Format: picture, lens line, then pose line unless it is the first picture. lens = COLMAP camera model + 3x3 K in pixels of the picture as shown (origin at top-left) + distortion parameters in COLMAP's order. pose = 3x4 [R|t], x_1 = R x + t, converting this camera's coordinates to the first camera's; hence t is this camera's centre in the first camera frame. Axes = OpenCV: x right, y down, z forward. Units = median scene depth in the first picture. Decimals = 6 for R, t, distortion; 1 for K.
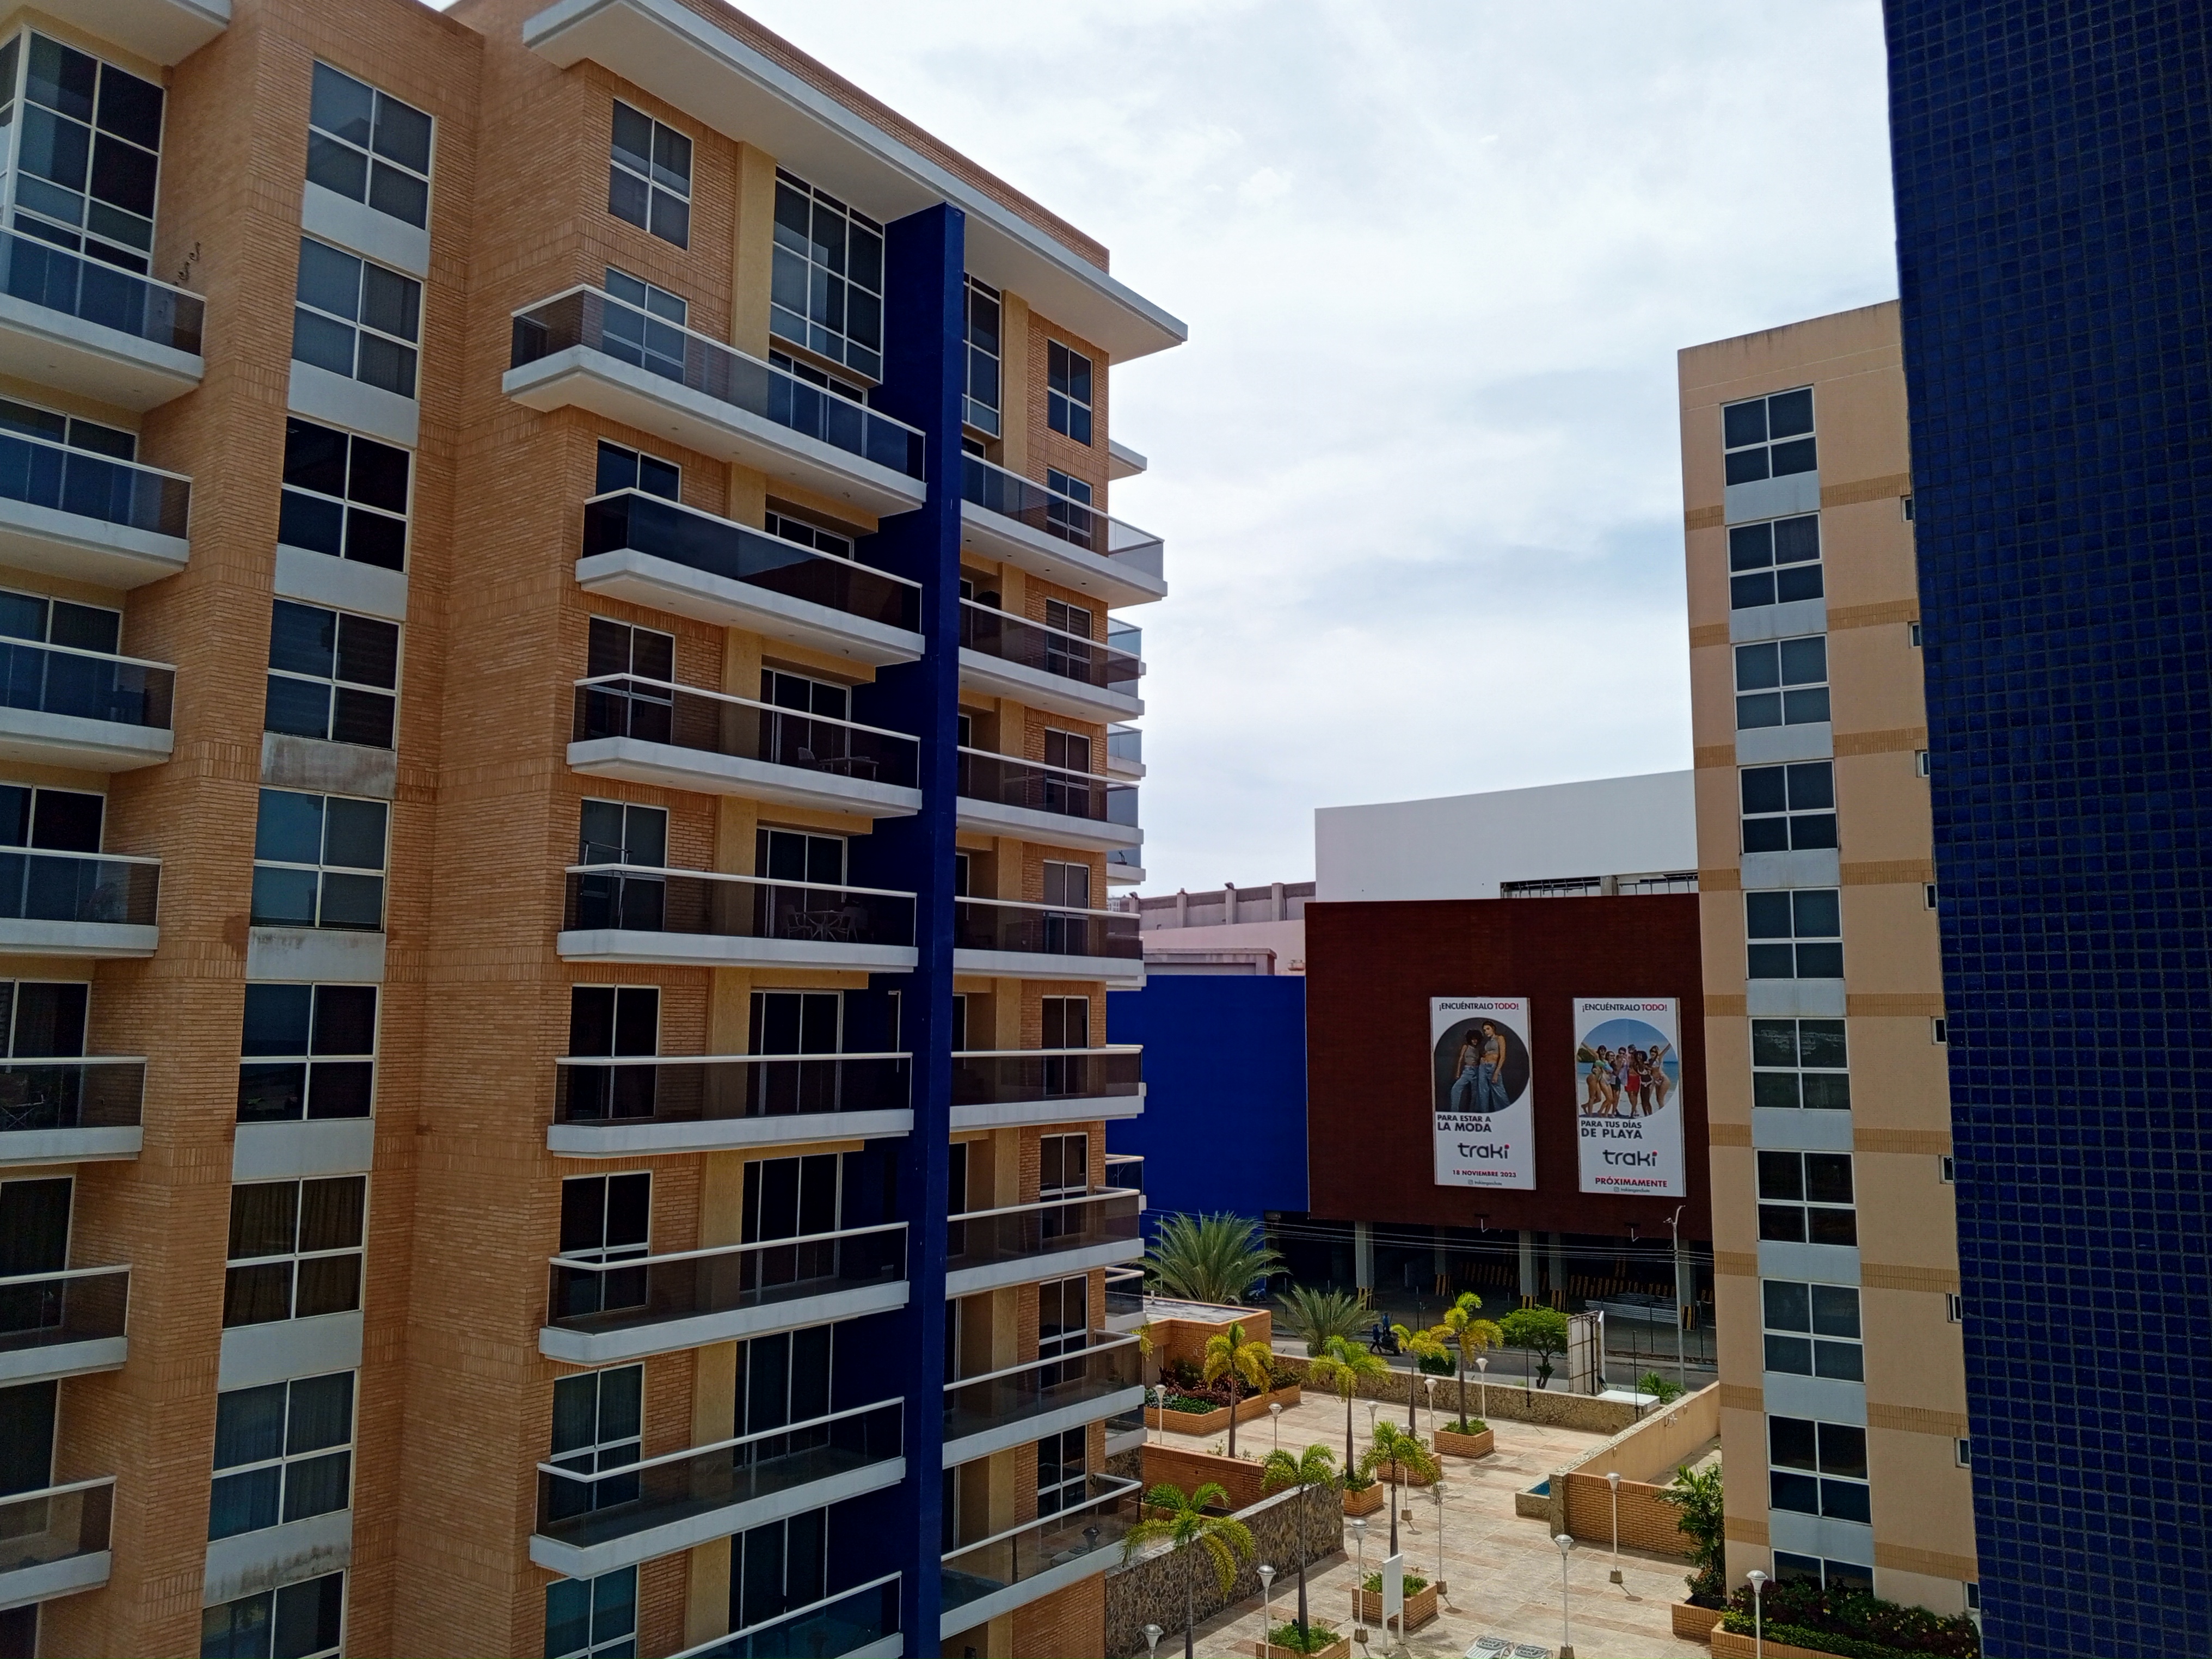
lens RADIAL K [[1672.6, 0, 1113.7], [0, 1672.6, 801.1], [0, 0, 1]] dist [0.075292, -0.180950]
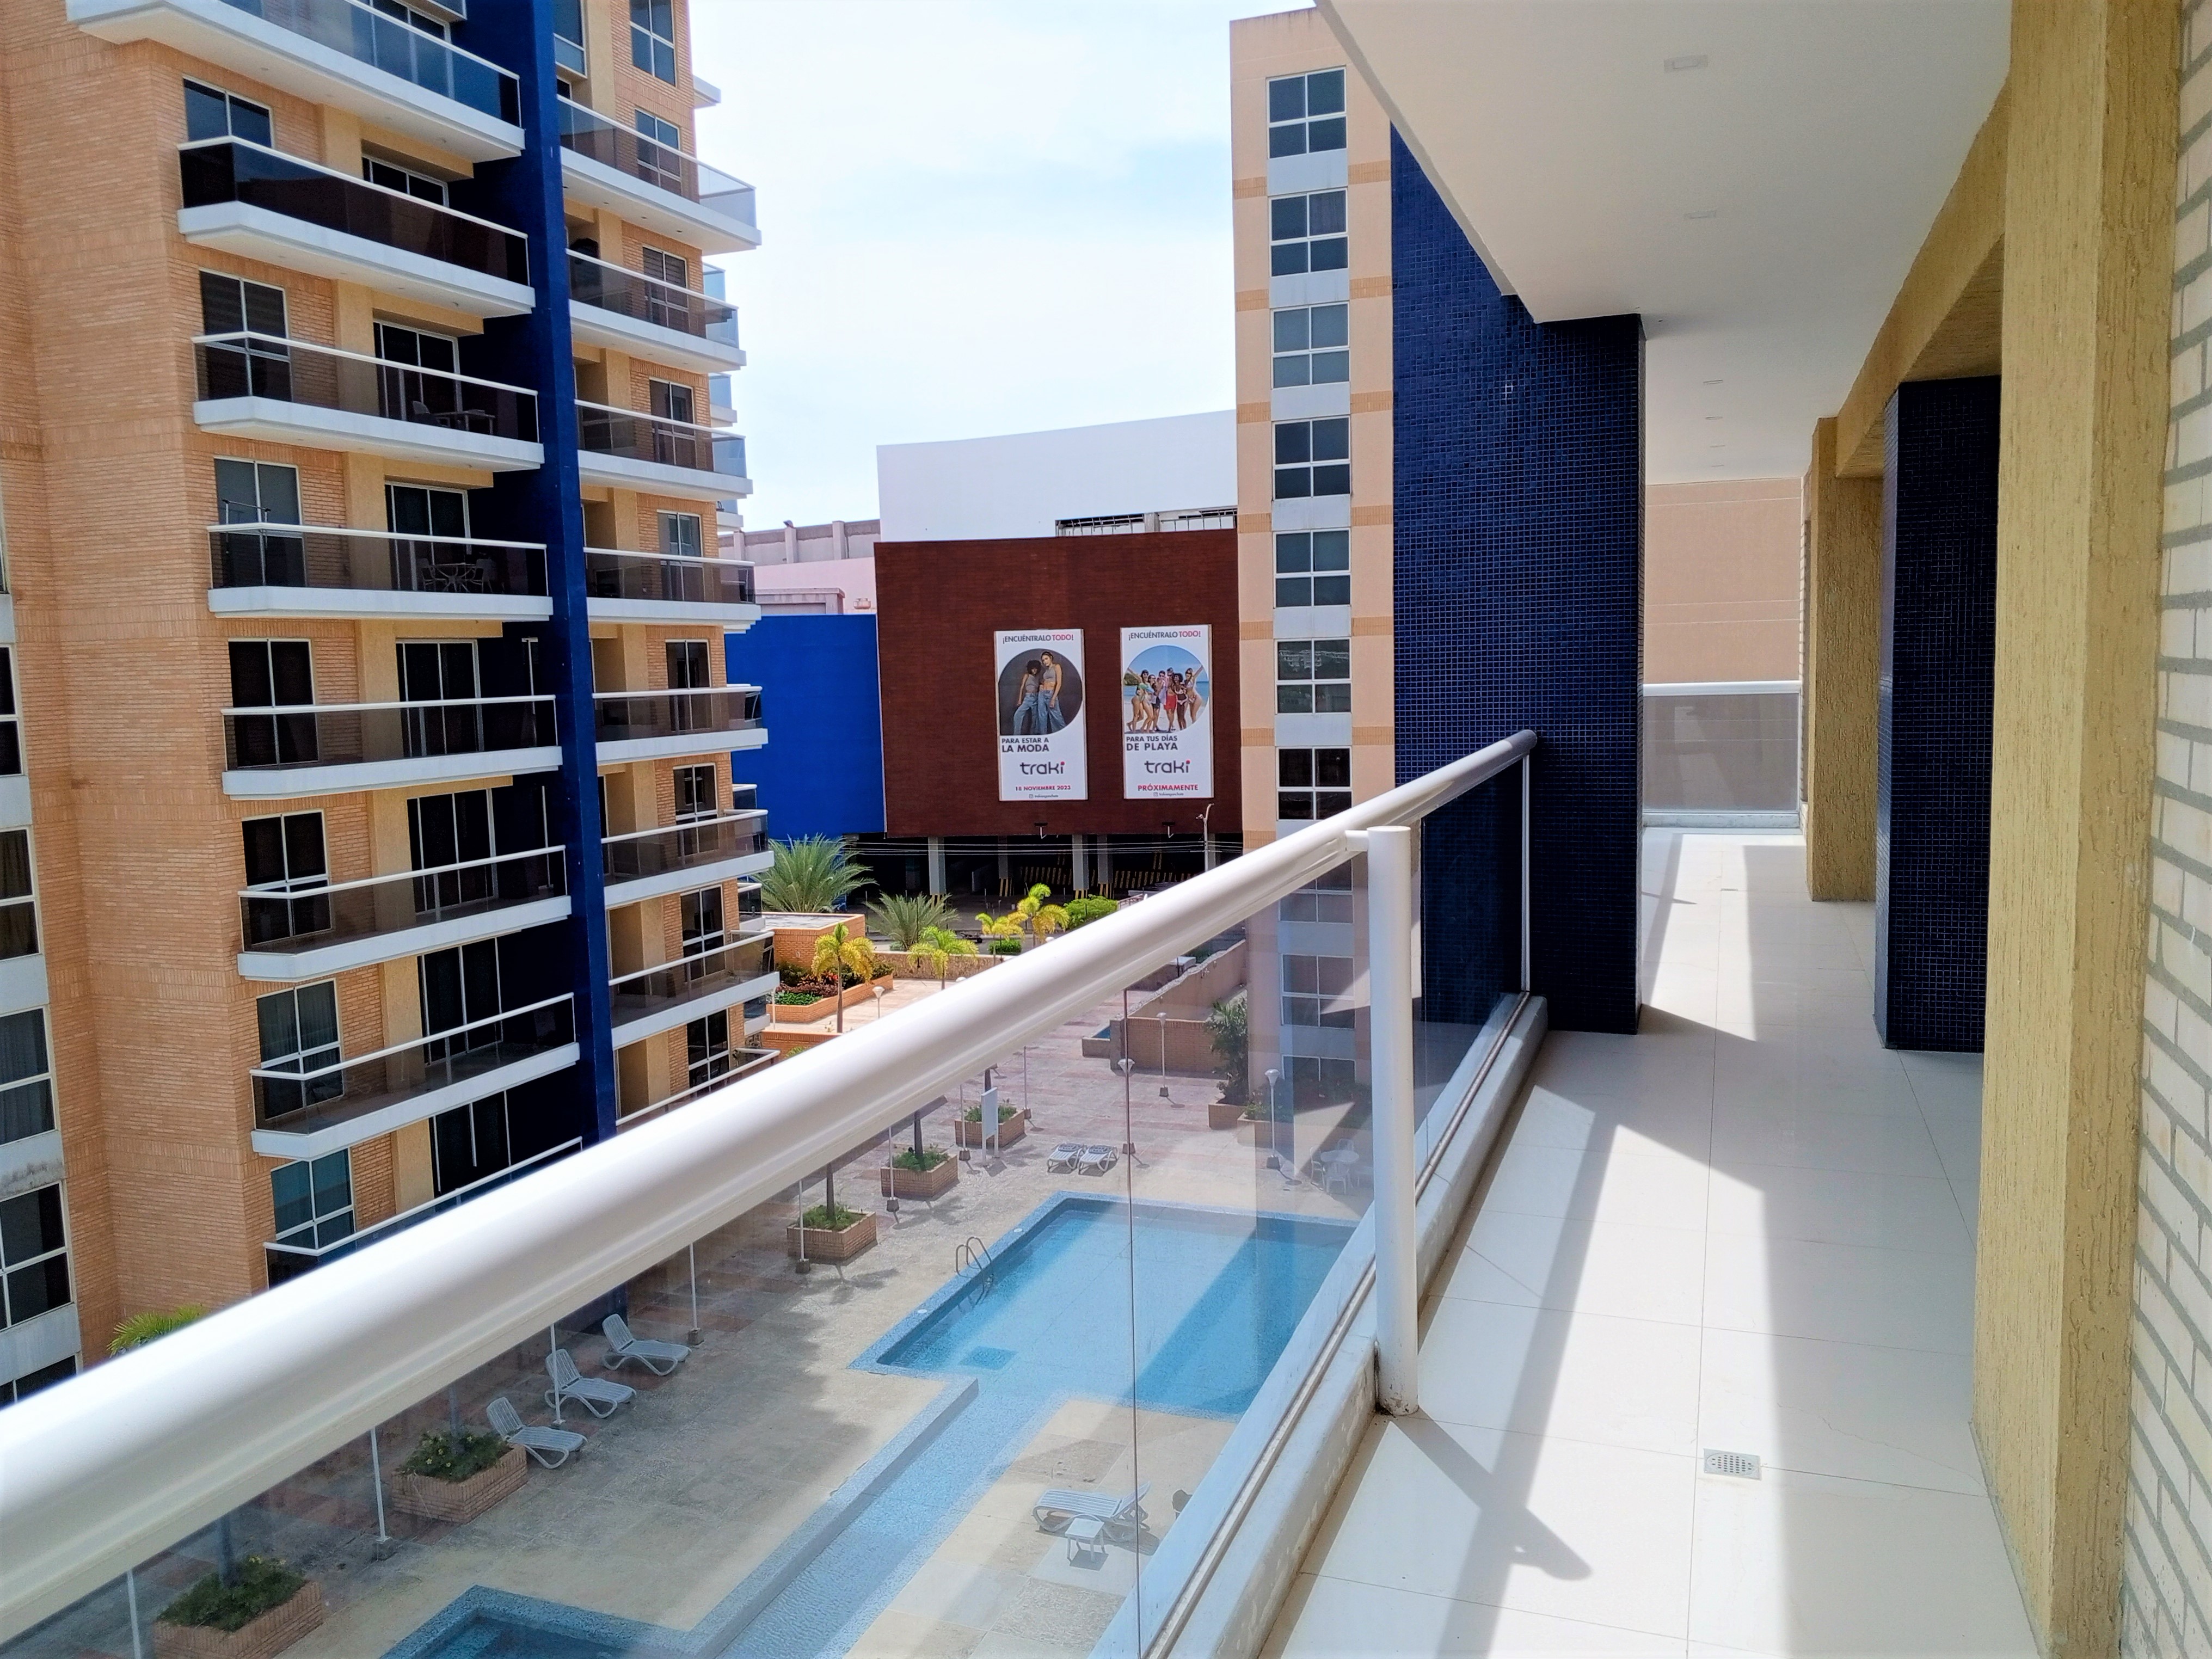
lens RADIAL K [[1653.4, 0, 1106.0], [0, 1653.4, 829.5], [0, 0, 1]] dist [0.074136, -0.099164]
pose [[0.965302, -0.058685, 0.254456, -0.053235], [-0.002124, 0.972625, 0.232372, -0.015618], [-0.261127, -0.224850, 0.938752, -0.118033]]
